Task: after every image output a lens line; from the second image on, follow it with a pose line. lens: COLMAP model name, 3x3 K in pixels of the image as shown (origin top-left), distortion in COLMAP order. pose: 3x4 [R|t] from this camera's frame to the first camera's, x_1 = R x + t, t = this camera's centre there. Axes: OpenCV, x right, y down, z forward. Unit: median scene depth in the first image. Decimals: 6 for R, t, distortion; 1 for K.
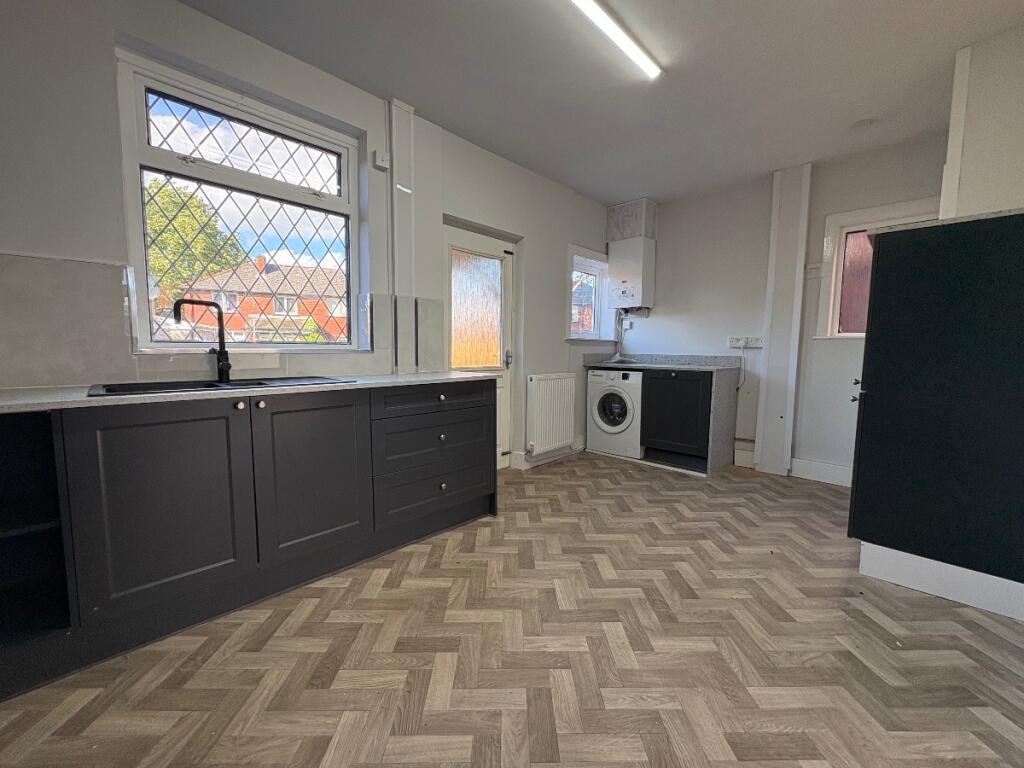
lens RADIAL K [[409.3, 0, 510.6], [0, 409.3, 383.1], [0, 0, 1]] dist [0.001453, 0.000012]
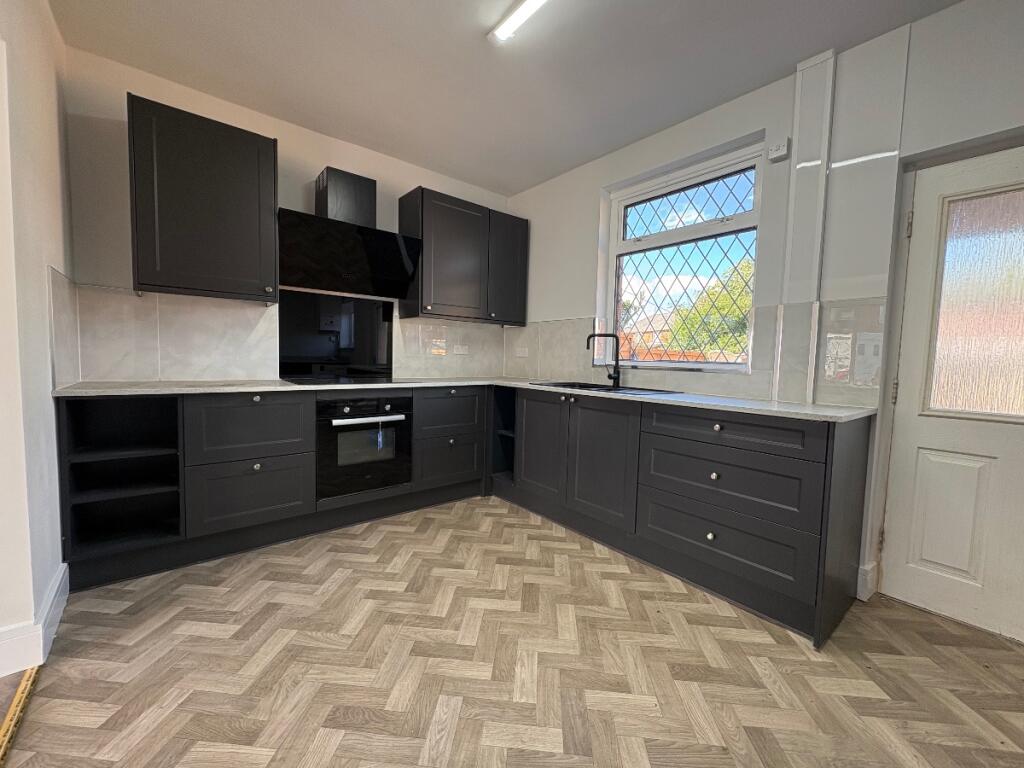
lens RADIAL K [[409.3, 0, 510.6], [0, 409.3, 383.1], [0, 0, 1]] dist [0.001453, 0.000012]
pose [[-0.095445, 0.049937, -0.994181, 0.825728], [-0.115721, 0.991413, 0.060907, -0.066516], [0.988685, 0.120861, -0.088846, 0.785196]]
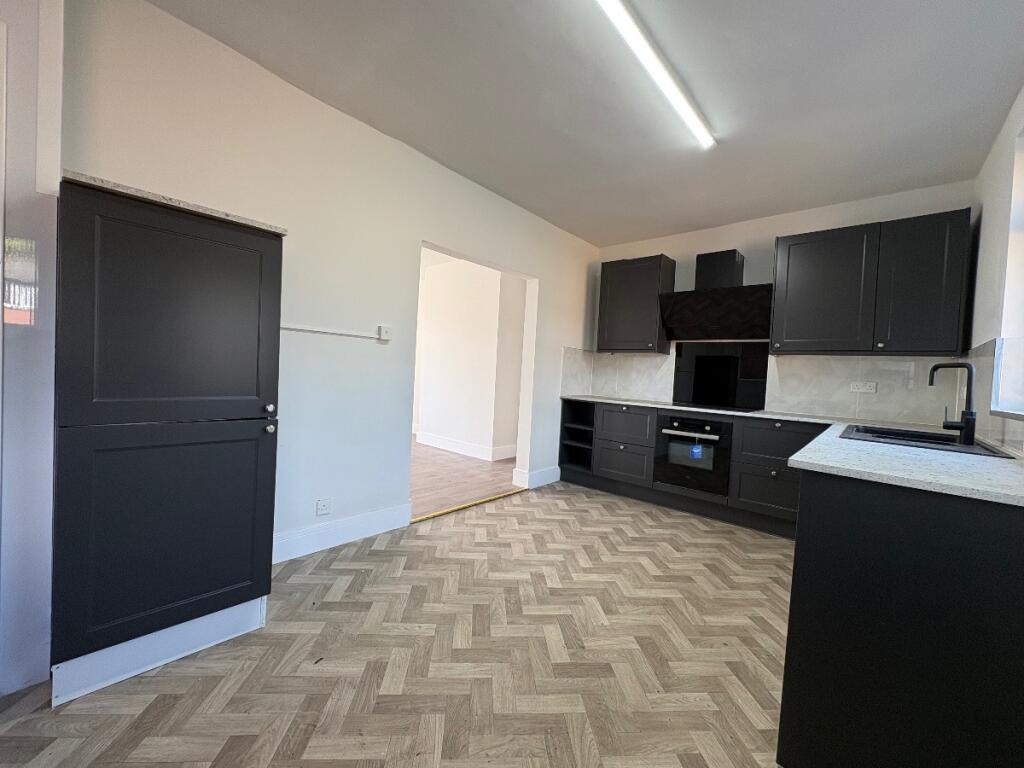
lens RADIAL K [[409.3, 0, 510.6], [0, 409.3, 383.1], [0, 0, 1]] dist [0.001453, 0.000012]
pose [[-0.996000, -0.061454, -0.064868, 0.453529], [-0.068559, 0.991148, 0.113687, -0.187809], [0.057307, 0.117680, -0.991397, 1.953825]]
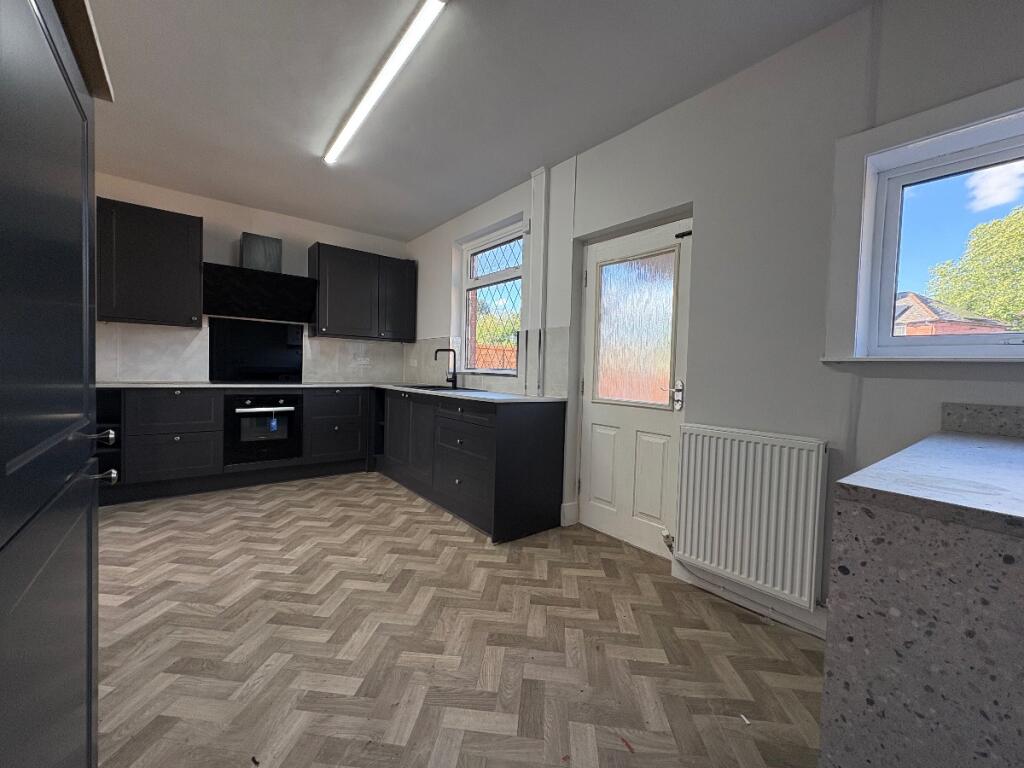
lens RADIAL K [[408.9, 0, 510.1], [0, 408.9, 382.4], [0, 0, 1]] dist [-0.001629, -0.000010]
pose [[-0.115245, 0.015827, -0.993211, 1.295178], [-0.116964, 0.992701, 0.029390, -0.126512], [0.986427, 0.119557, -0.112553, 1.549335]]
